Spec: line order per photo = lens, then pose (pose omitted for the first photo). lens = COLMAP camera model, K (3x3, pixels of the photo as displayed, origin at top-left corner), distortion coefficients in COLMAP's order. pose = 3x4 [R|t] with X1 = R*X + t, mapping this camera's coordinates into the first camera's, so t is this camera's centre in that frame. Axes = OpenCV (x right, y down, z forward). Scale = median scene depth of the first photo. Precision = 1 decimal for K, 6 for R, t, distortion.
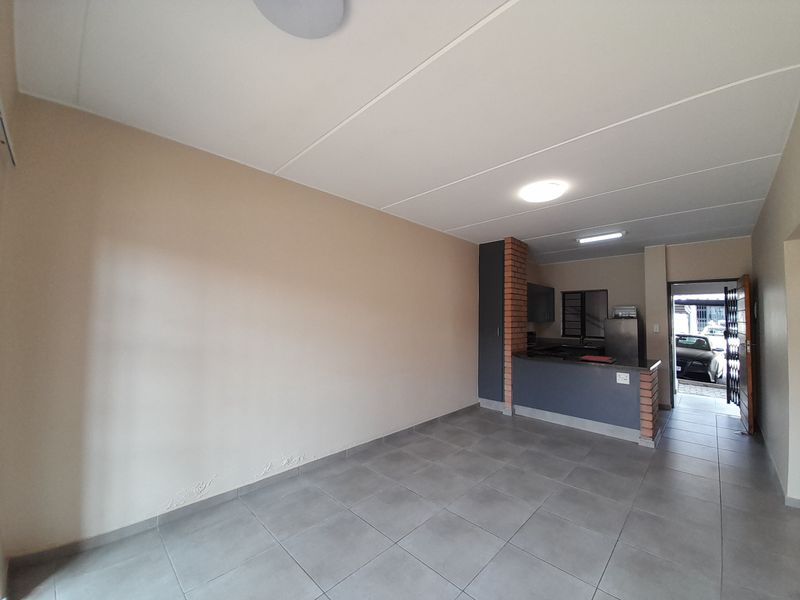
lens RADIAL K [[317.5, 0, 406.0], [0, 317.5, 313.0], [0, 0, 1]] dist [0.009972, -0.002967]
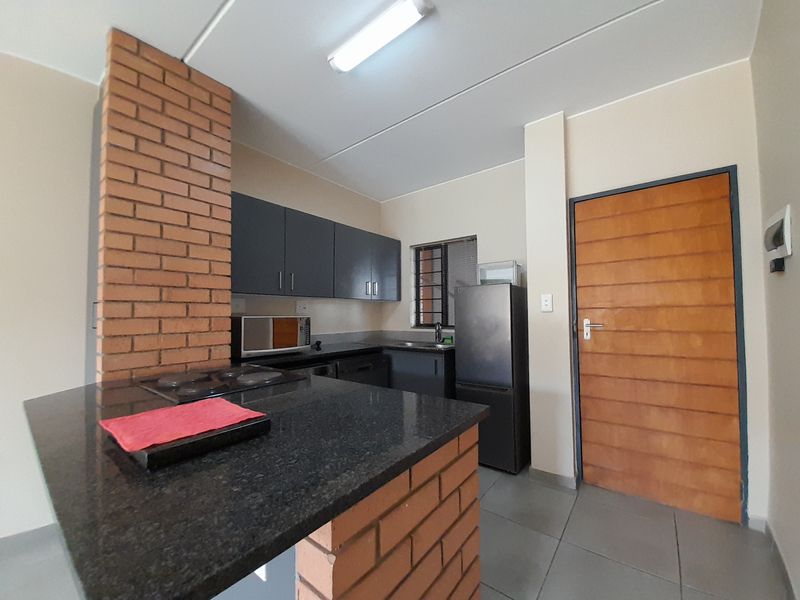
lens RADIAL K [[317.5, 0, 406.7], [0, 317.5, 300.9], [0, 0, 1]] dist [0.009972, -0.002967]
pose [[0.995906, -0.007405, 0.090093, 0.613105], [0.010068, 0.999525, -0.029142, 0.062067], [-0.089834, 0.029930, 0.995507, 0.651097]]
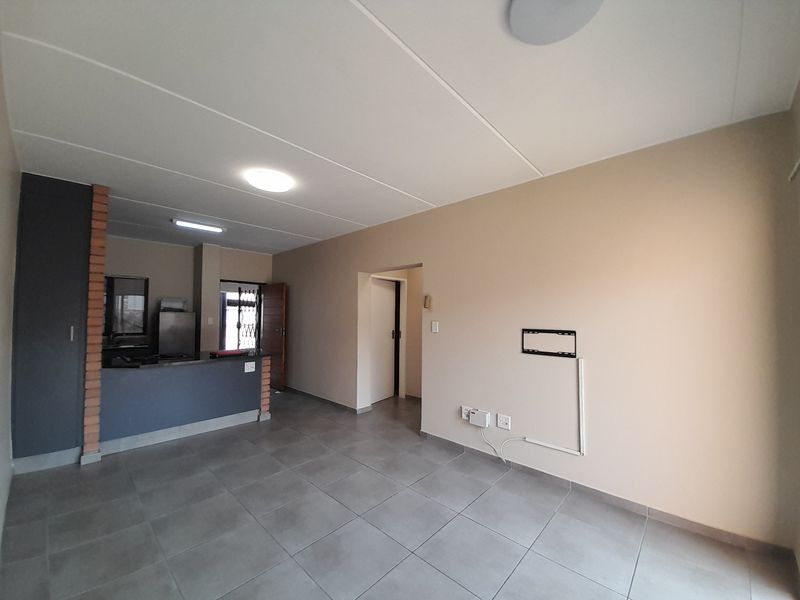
lens RADIAL K [[317.5, 0, 417.2], [0, 317.5, 307.7], [0, 0, 1]] dist [0.009972, -0.002967]
pose [[-0.050545, 0.015546, 0.998601, -0.356803], [-0.023605, 0.999581, -0.016756, 0.004975], [-0.998443, -0.024419, -0.050157, 0.388161]]
